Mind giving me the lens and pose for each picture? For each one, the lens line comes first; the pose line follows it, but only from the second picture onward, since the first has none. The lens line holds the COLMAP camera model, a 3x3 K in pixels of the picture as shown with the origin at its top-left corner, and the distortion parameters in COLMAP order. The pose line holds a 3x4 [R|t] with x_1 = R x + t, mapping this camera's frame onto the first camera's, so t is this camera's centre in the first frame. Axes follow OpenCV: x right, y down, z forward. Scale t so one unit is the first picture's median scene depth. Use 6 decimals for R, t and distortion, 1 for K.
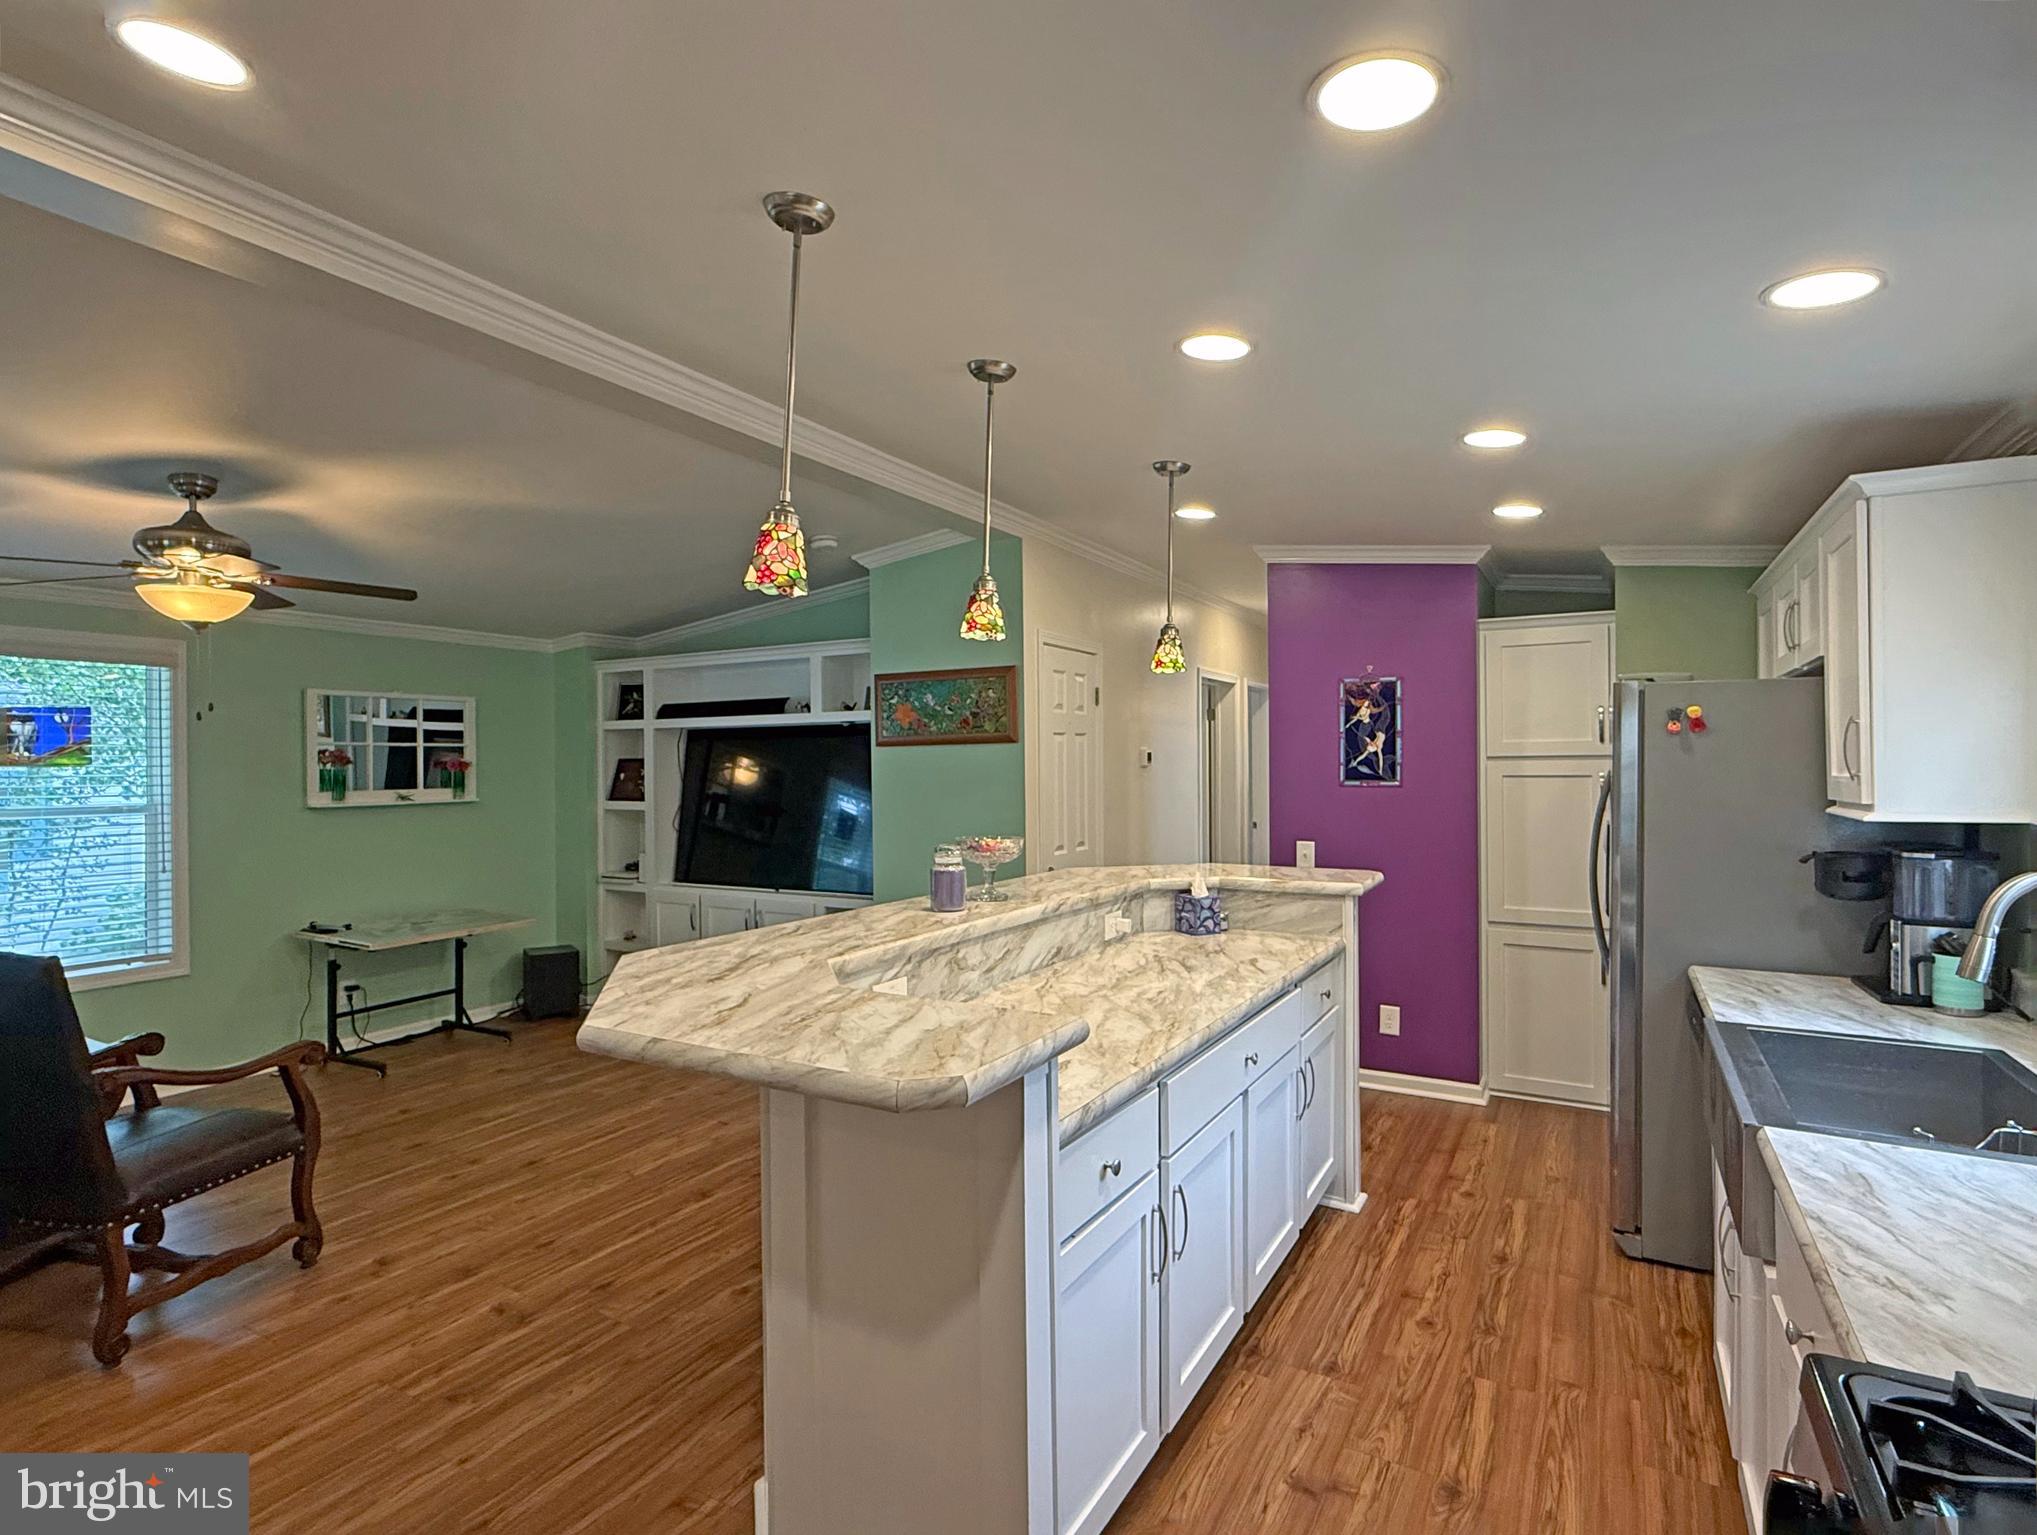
lens RADIAL K [[1058.4, 0, 995.9], [0, 1058.4, 766.0], [0, 0, 1]] dist [-0.005955, 0.002440]
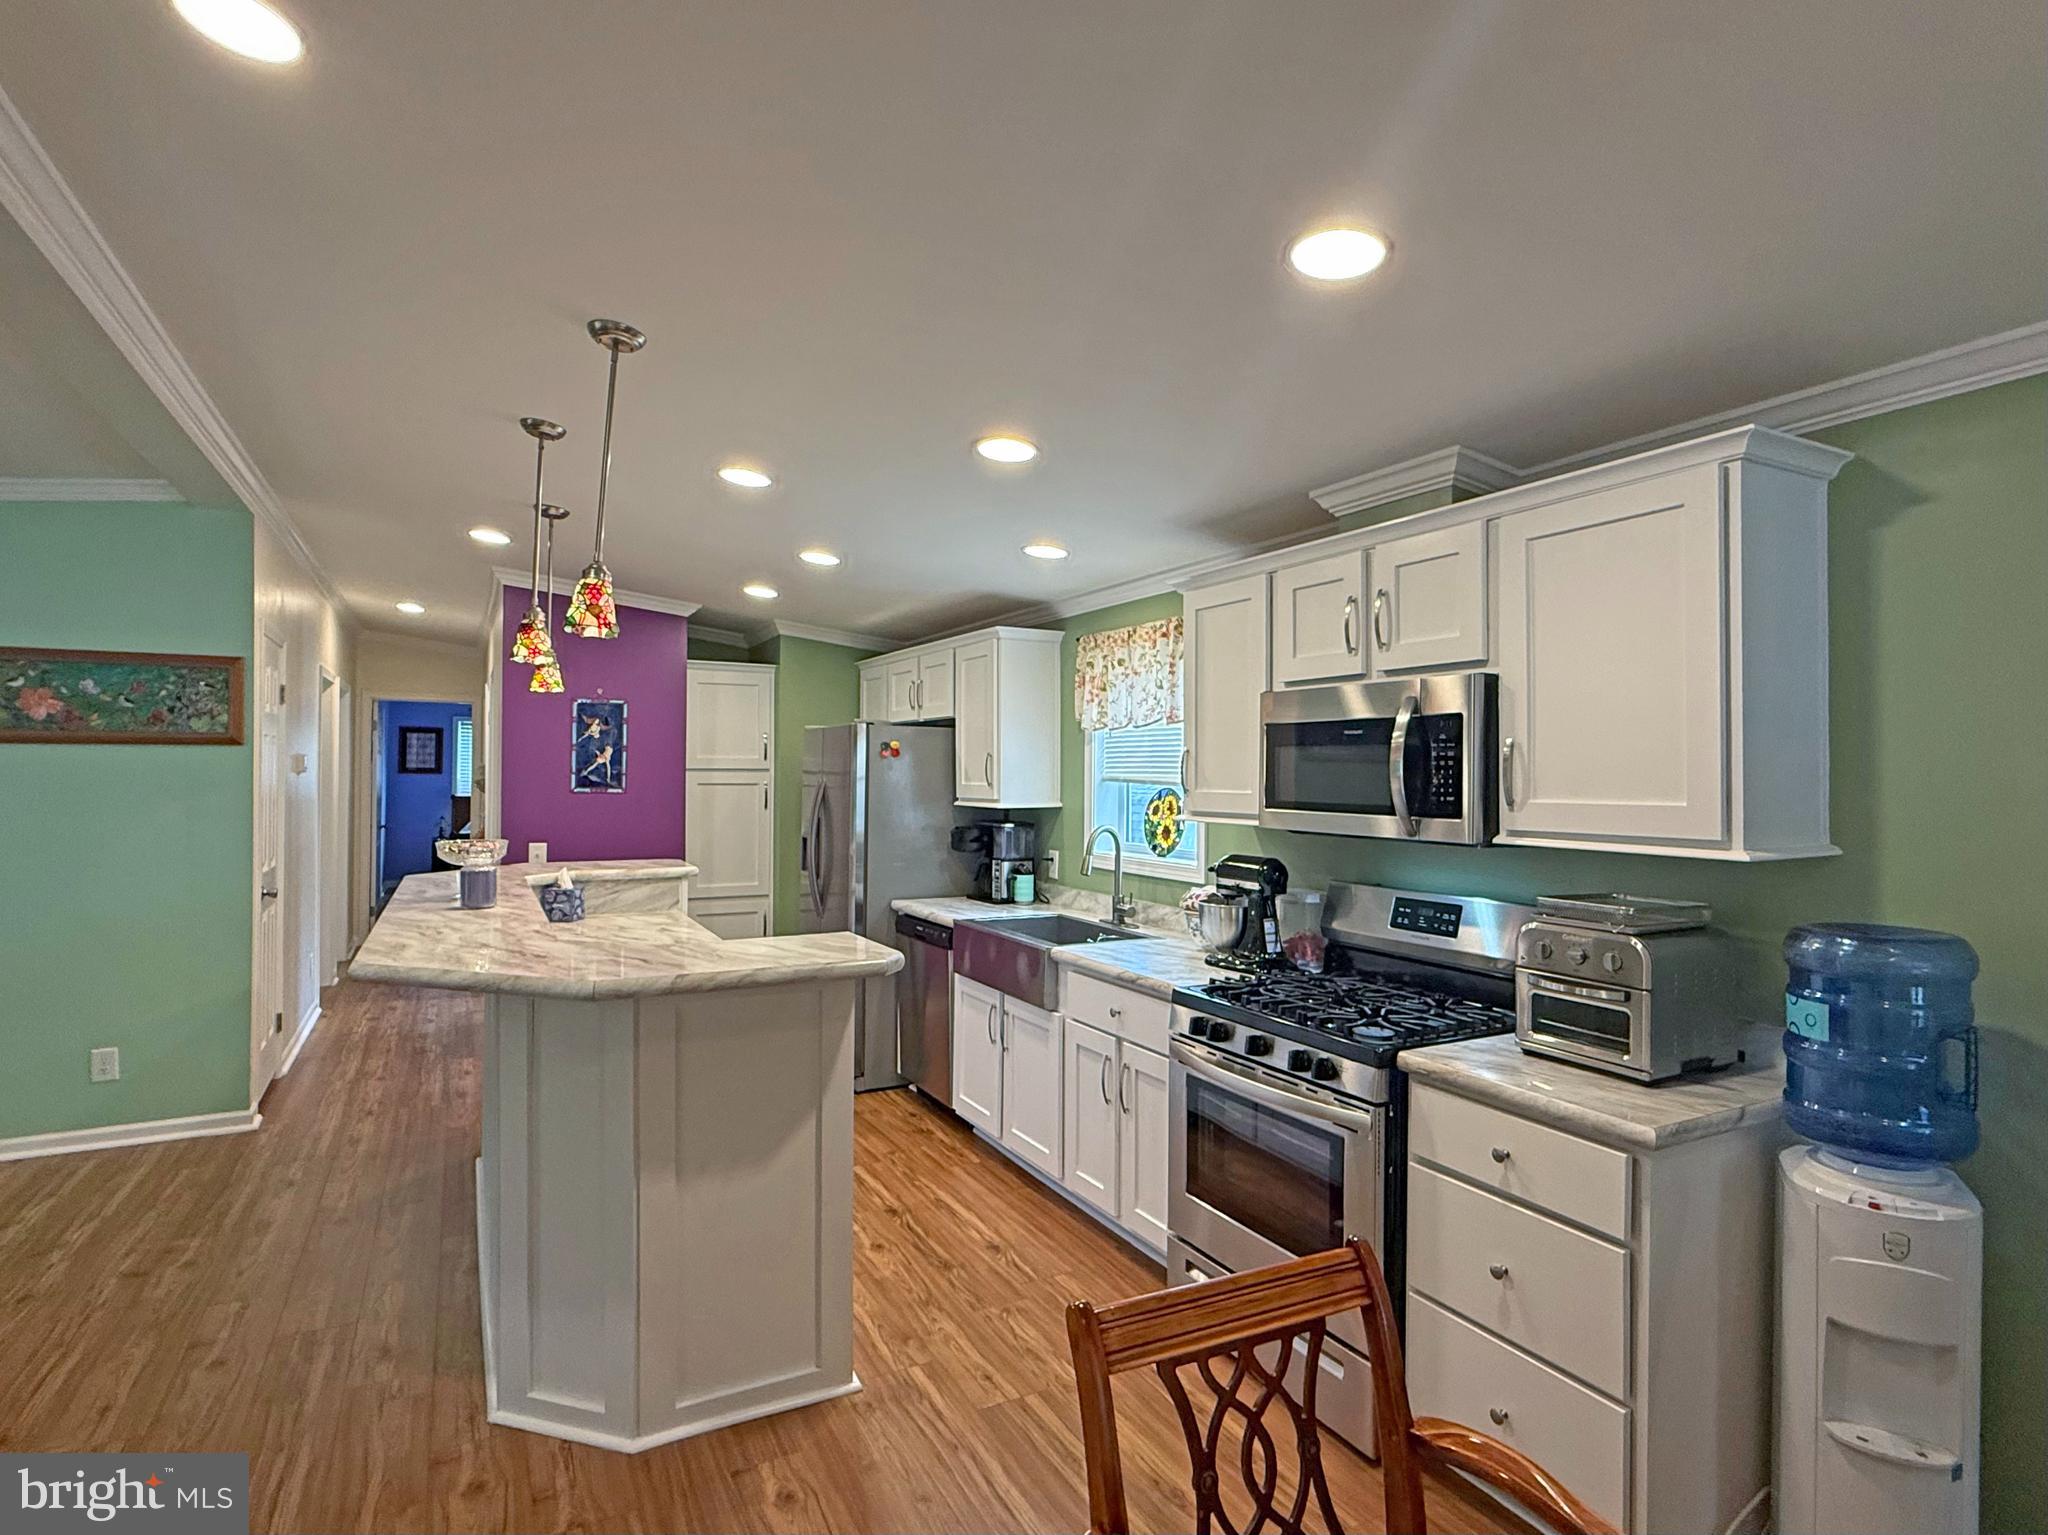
lens RADIAL K [[1064.1, 0, 1040.8], [0, 1064.1, 766.3], [0, 0, 1]] dist [-0.005955, 0.002440]
pose [[0.516030, 0.014652, 0.856445, -0.401055], [-0.010710, 0.999886, -0.010653, -0.002114], [-0.856503, -0.003675, 0.516128, -0.028684]]
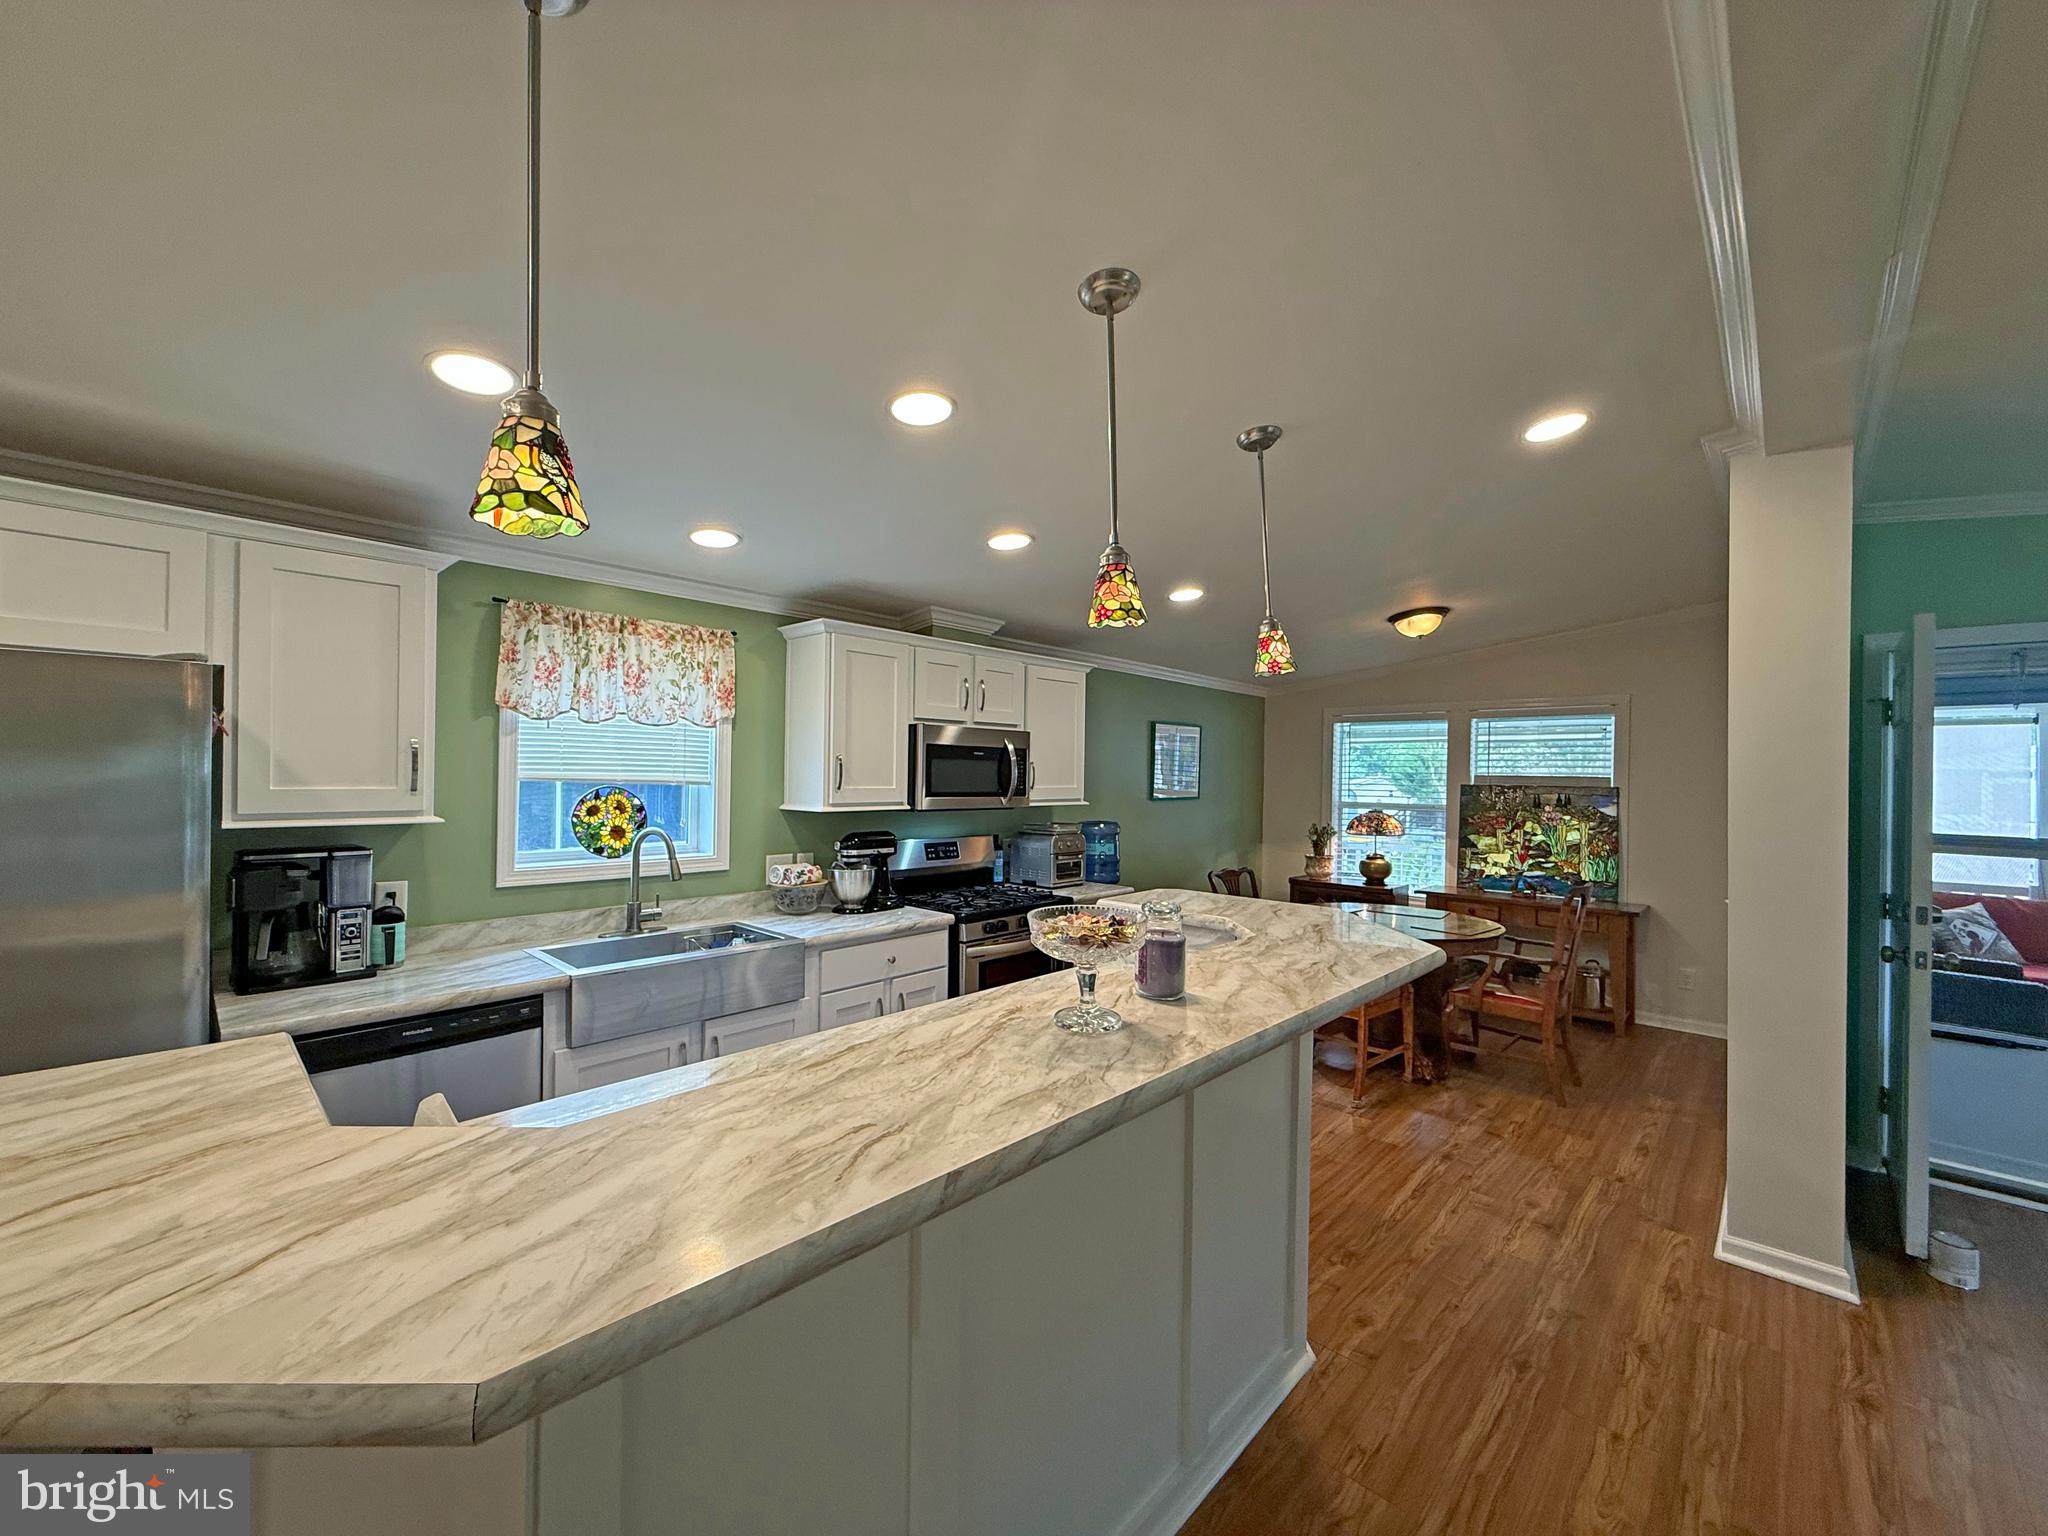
lens RADIAL K [[826.3, 0, 1006.1], [0, 826.3, 761.5], [0, 0, 1]] dist [0.012372, -0.000821]
pose [[-0.973609, -0.001697, 0.228215, -0.038920], [-0.006123, 0.999807, -0.018686, -0.004370], [-0.228140, -0.019591, -0.973431, 0.936273]]
